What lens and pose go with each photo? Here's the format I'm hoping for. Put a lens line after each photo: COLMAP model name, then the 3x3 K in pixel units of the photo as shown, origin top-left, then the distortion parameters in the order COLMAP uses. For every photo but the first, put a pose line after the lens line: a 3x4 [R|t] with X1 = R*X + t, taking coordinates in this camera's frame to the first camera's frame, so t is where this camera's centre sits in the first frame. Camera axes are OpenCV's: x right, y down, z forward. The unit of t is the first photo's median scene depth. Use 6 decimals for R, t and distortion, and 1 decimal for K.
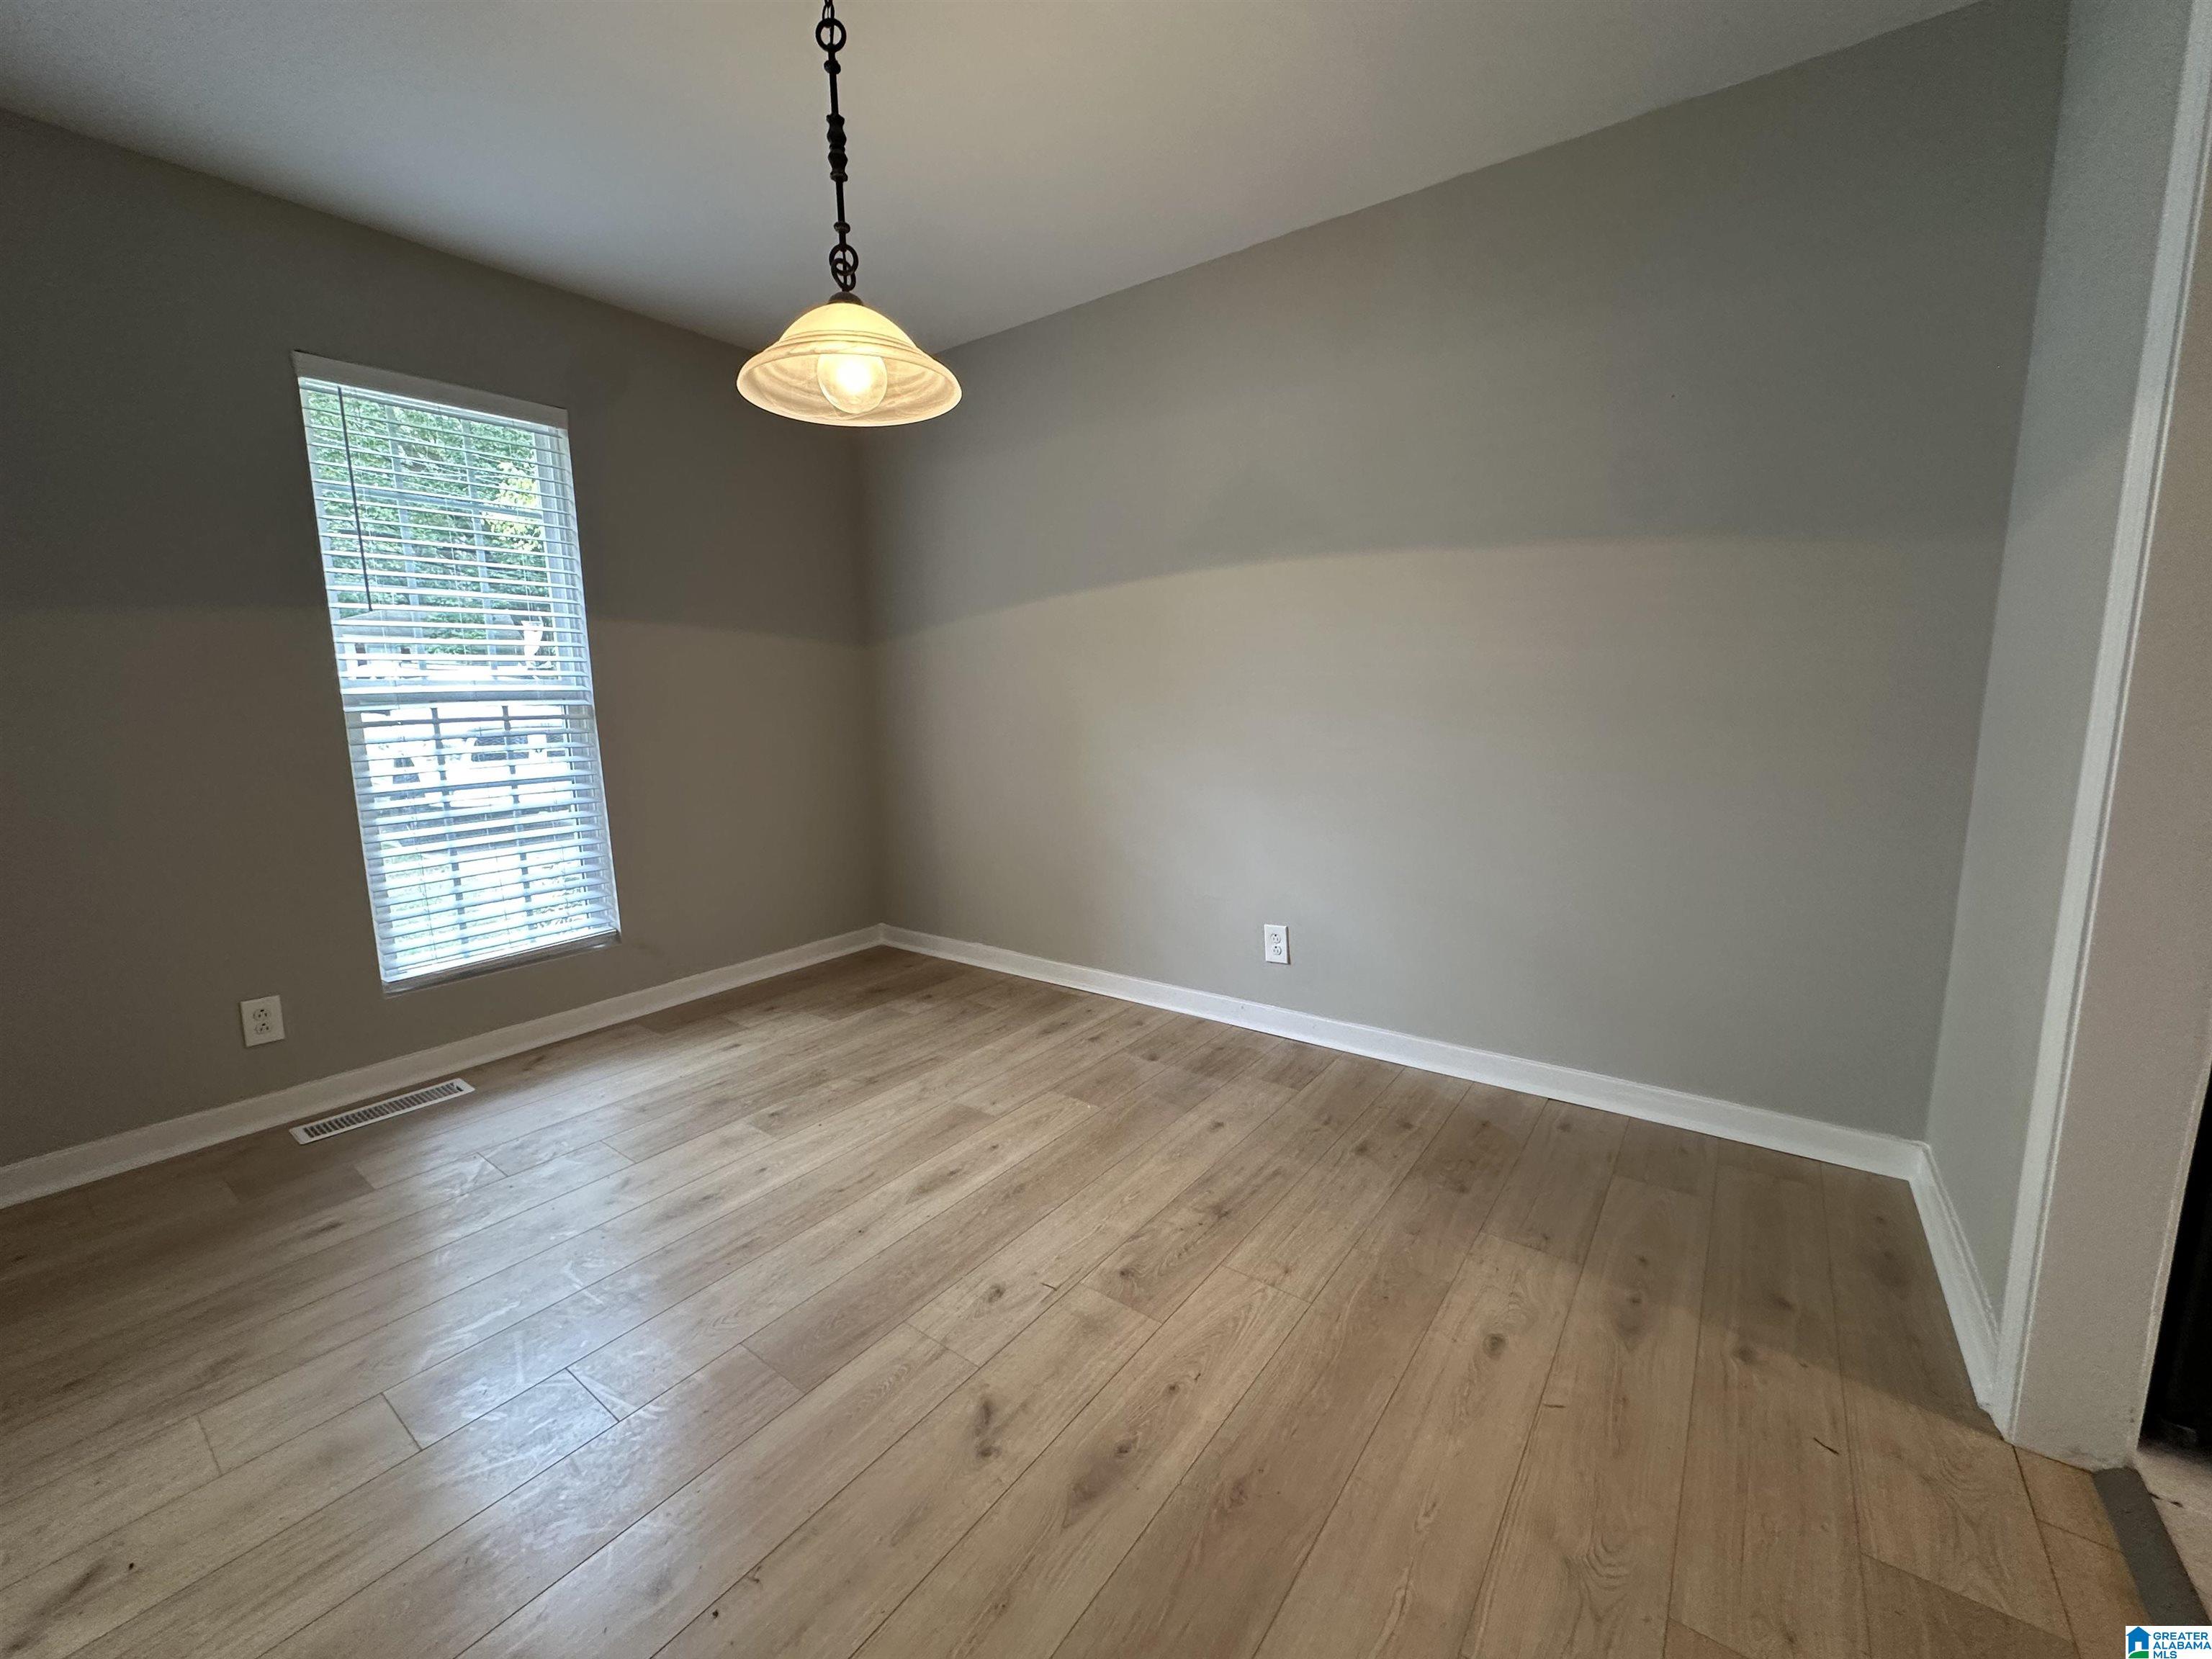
lens RADIAL K [[881.7, 0, 1106.0], [0, 881.7, 829.5], [0, 0, 1]] dist [-0.005601, 0.000899]
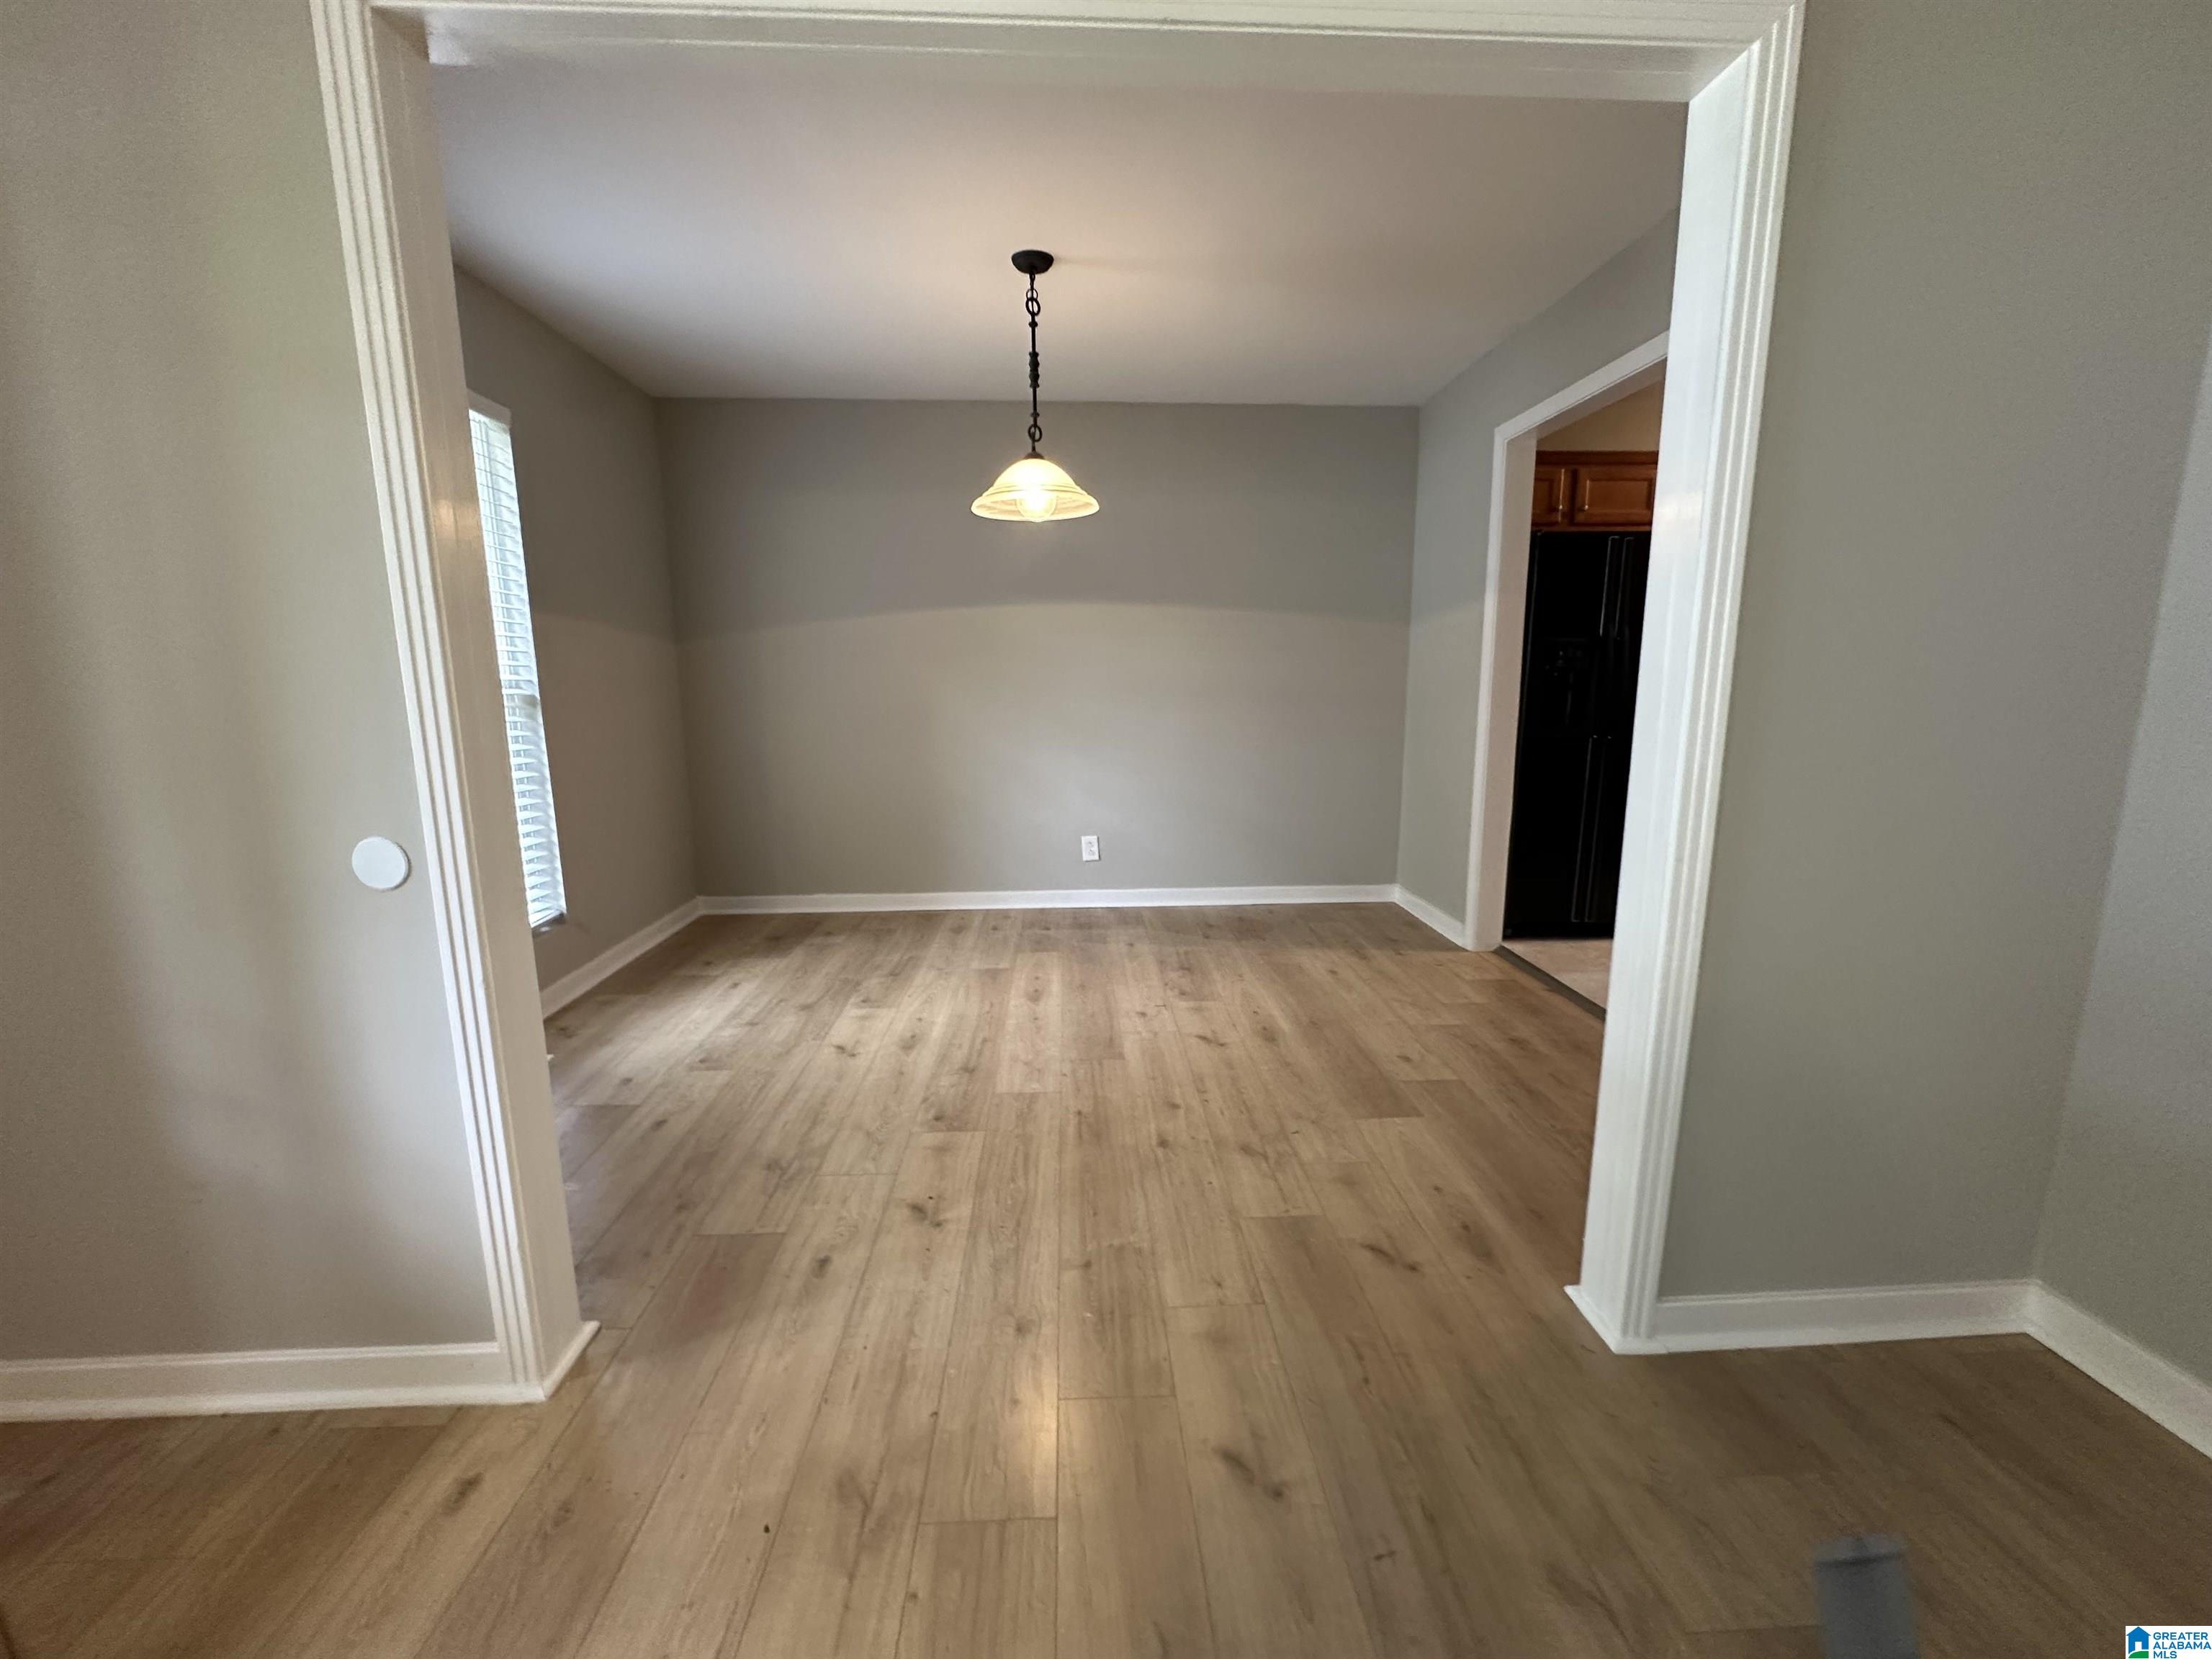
lens RADIAL K [[881.7, 0, 1106.0], [0, 881.7, 829.5], [0, 0, 1]] dist [-0.005601, 0.000899]
pose [[0.774344, -0.094214, 0.625712, -1.007042], [0.089133, 0.995234, 0.039547, 0.050082], [-0.626455, 0.025148, 0.779051, -0.305459]]
